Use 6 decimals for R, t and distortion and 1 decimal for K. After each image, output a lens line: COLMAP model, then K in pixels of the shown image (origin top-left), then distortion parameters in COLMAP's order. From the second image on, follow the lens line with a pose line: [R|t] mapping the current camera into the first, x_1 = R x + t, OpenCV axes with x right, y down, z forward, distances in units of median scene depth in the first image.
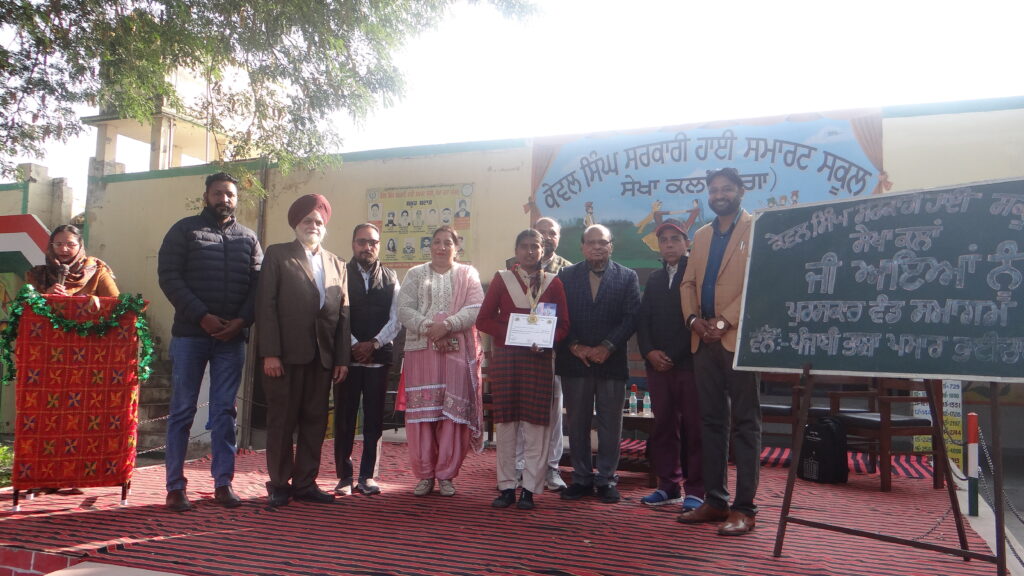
lens RADIAL K [[806.7, 0, 506.5], [0, 806.7, 285.3], [0, 0, 1]] dist [-0.009655, 0.008980]
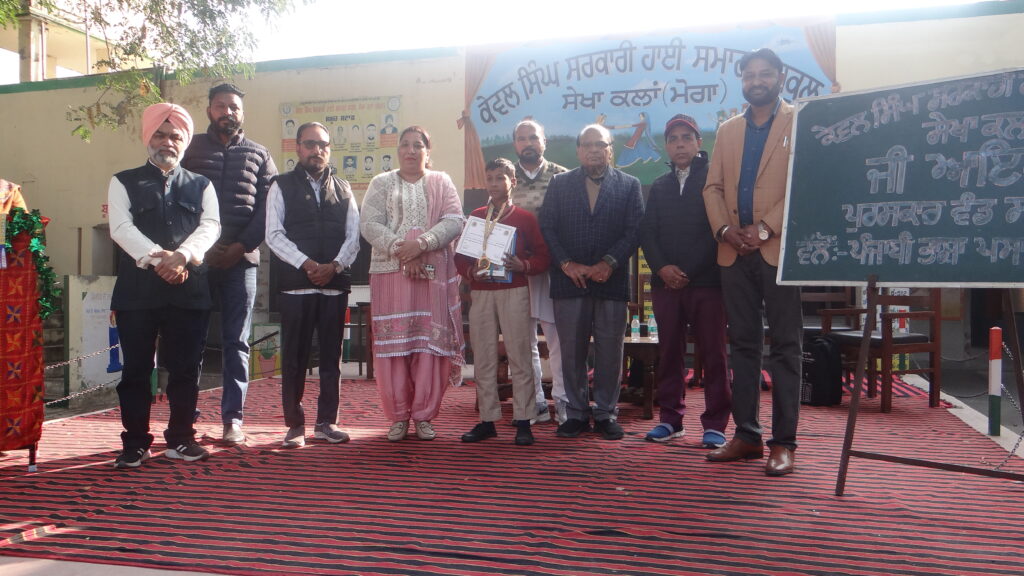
lens RADIAL K [[814.3, 0, 514.9], [0, 814.3, 286.8], [0, 0, 1]] dist [0.003319, 0.005351]
pose [[0.992216, -0.023983, 0.122201, -0.053180], [0.012850, 0.995760, 0.091086, 0.011758], [-0.123867, -0.088807, 0.988317, 0.085842]]
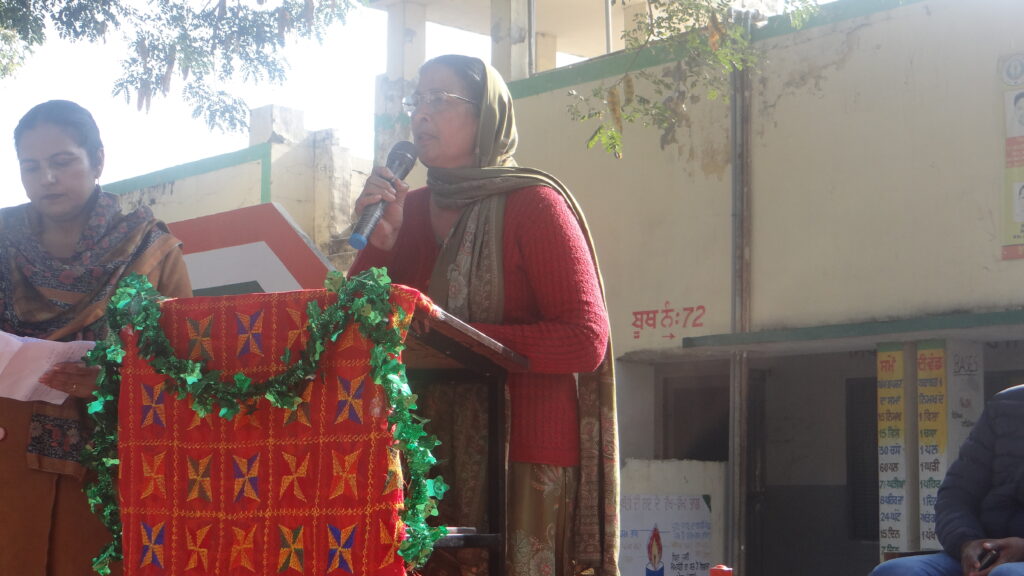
lens RADIAL K [[1743.8, 0, 449.0], [0, 1743.8, 288.0], [0, 0, 1]] dist [0.021128, 0.057332]
pose [[0.894960, -0.069281, -0.440734, -0.091563], [0.056492, 0.997515, -0.042089, 0.027391], [0.442555, 0.012770, 0.896651, 0.257689]]
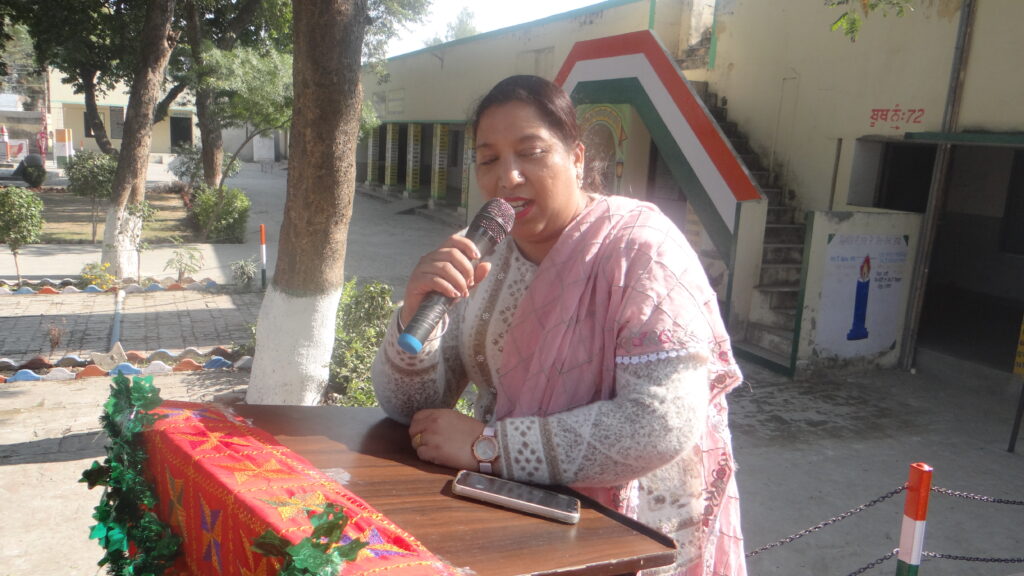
lens RADIAL K [[812.1, 0, 485.7], [0, 812.1, 288.3], [0, 0, 1]] dist [-0.001409, -0.003682]
pose [[0.707558, 0.141036, -0.692439, -0.230305], [0.030632, 0.972839, 0.229448, -0.063588], [0.705991, -0.183559, 0.684019, 0.619415]]
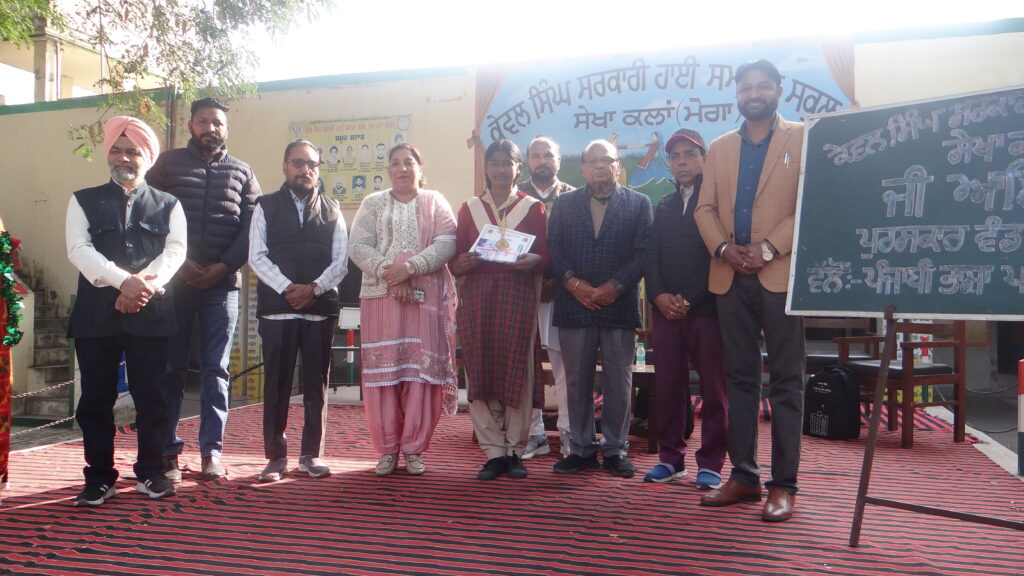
lens RADIAL K [[817.8, 0, 514.0], [0, 817.8, 287.8], [0, 0, 1]] dist [0.001632, 0.006740]
pose [[0.994853, -0.016075, 0.100050, -0.035313], [0.009337, 0.997679, 0.067446, 0.010264], [-0.100902, -0.066165, 0.992694, 0.110968]]
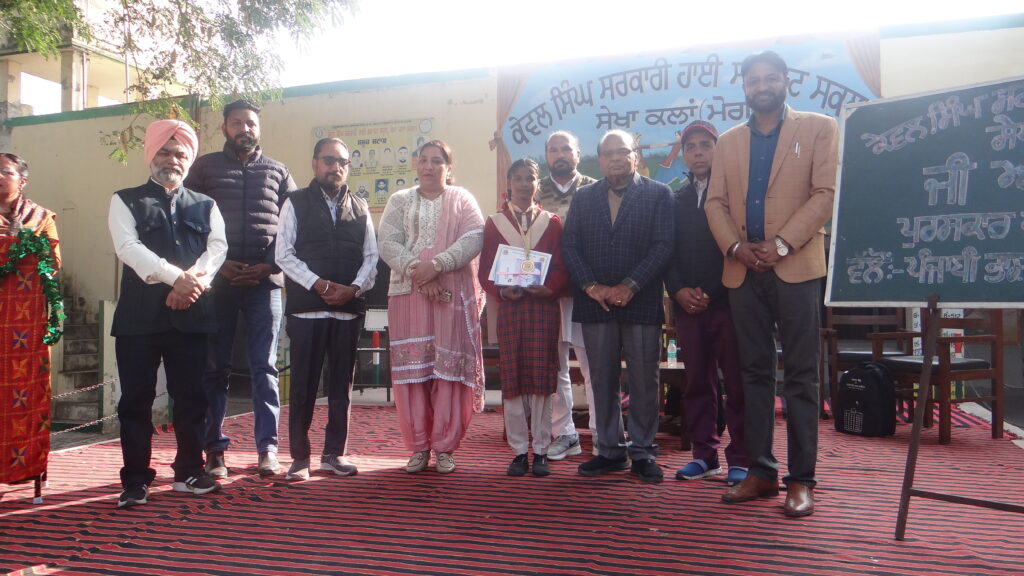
lens RADIAL K [[818.6, 0, 512.6], [0, 818.6, 288.3], [0, 0, 1]] dist [-0.001047, 0.007671]
pose [[0.996852, -0.025073, 0.075211, -0.043343], [0.020404, 0.997854, 0.062215, 0.015439], [-0.076610, -0.060484, 0.995225, 0.112712]]
